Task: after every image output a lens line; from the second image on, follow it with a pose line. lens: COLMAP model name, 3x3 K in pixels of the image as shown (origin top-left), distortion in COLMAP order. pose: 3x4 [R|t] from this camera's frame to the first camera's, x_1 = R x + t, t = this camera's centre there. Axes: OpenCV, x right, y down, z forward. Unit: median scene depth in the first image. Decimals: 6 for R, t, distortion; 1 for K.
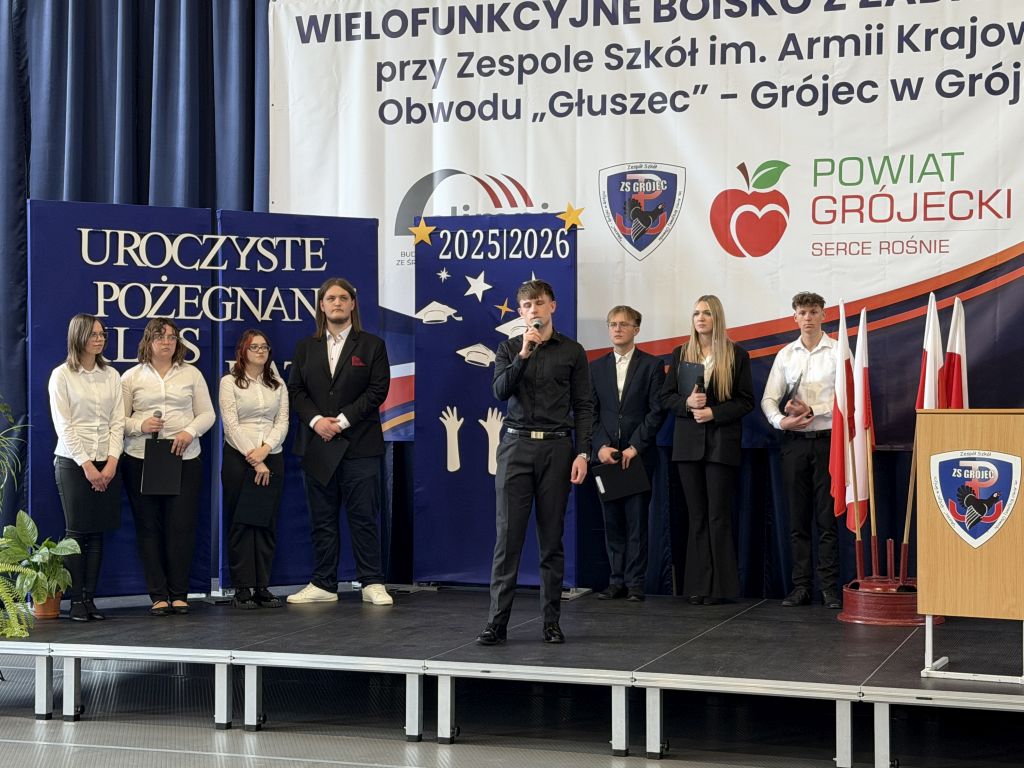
lens RADIAL K [[1819.4, 0, 512.0], [0, 1819.4, 384.0], [0, 0, 1]] dist [0.164365, -0.006629]
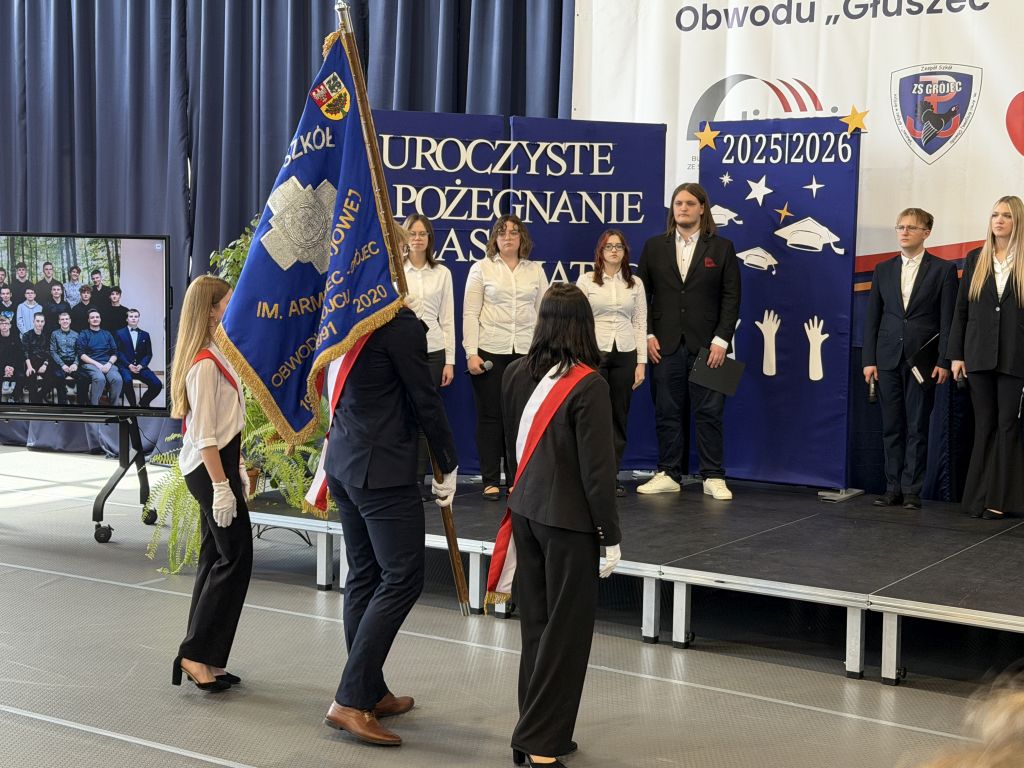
lens RADIAL K [[1545.3, 0, 512.0], [0, 1545.3, 384.0], [0, 0, 1]] dist [0.165305, -0.184623]
pose [[0.974210, 0.036622, -0.222651, 0.044303], [-0.019927, 0.996850, 0.076772, -0.009771], [0.224761, -0.070355, 0.971871, 0.115627]]
